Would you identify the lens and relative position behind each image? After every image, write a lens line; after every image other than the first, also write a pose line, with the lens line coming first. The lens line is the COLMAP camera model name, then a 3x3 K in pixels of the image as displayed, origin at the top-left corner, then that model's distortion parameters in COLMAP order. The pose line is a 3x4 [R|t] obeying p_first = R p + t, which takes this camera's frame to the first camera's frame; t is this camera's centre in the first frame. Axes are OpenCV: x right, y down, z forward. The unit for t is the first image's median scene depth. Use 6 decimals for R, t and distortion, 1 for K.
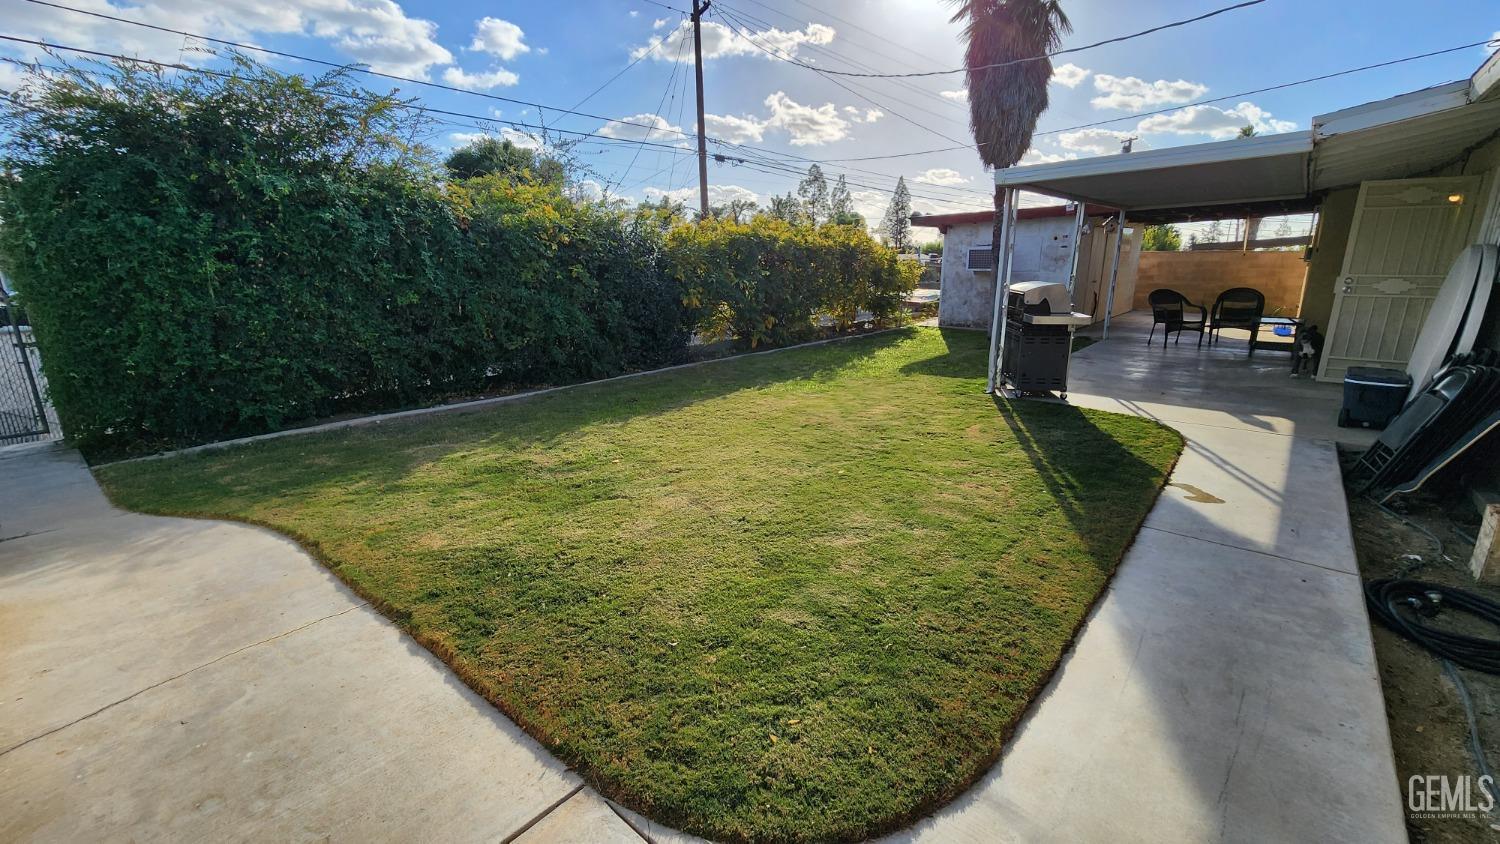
lens RADIAL K [[621.4, 0, 755.1], [0, 621.4, 418.8], [0, 0, 1]] dist [0.005514, -0.001960]
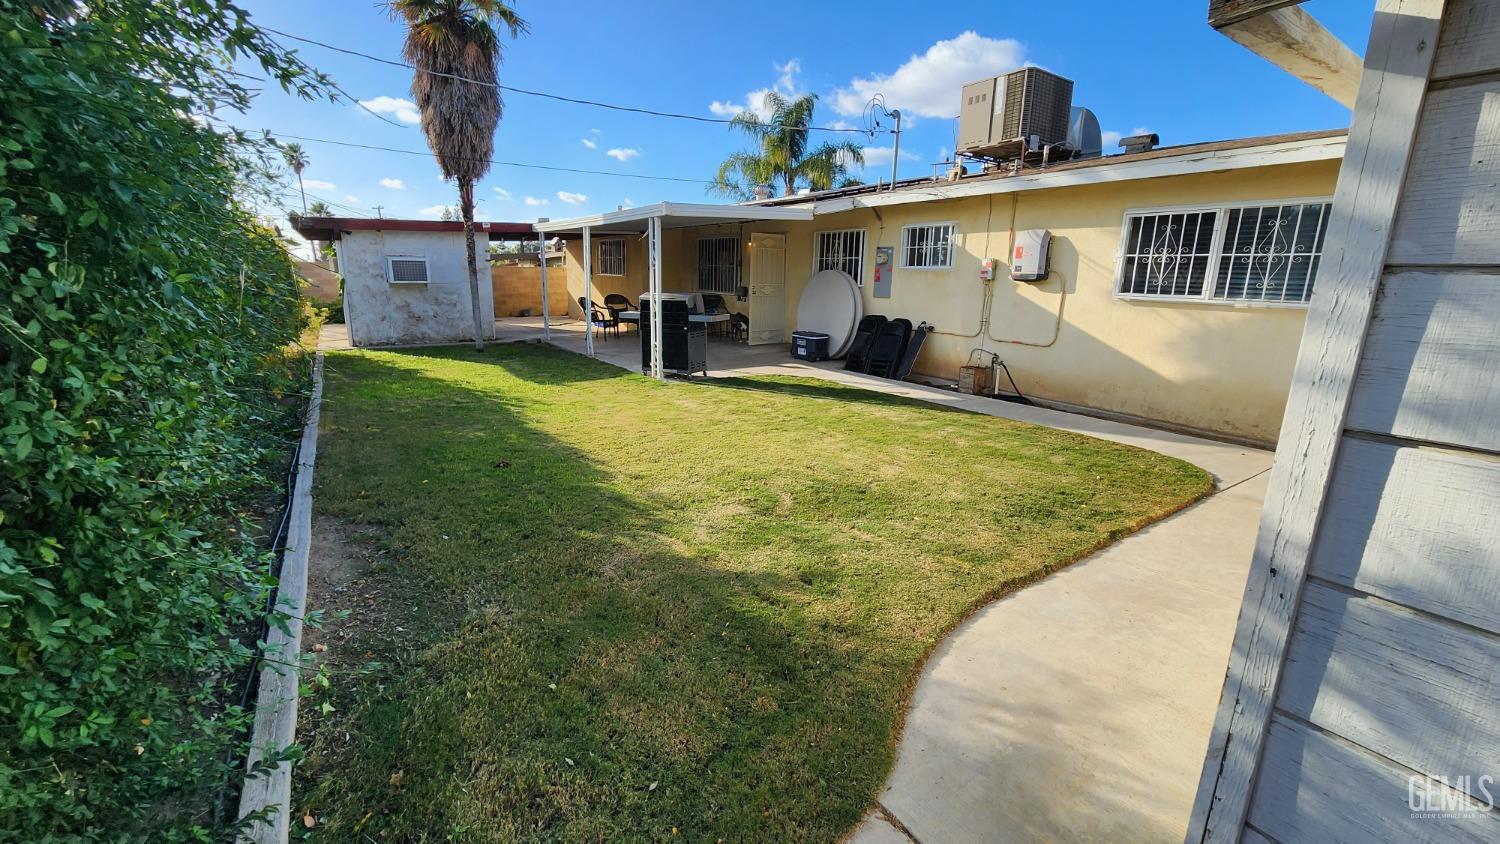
lens RADIAL K [[621.4, 0, 756.4], [0, 621.4, 422.0], [0, 0, 1]] dist [0.005514, -0.001960]
pose [[0.263788, -0.216881, 0.939882, -1.472937], [0.229986, 0.960434, 0.157075, -0.230091], [-0.936761, 0.174726, 0.303231, 0.943076]]
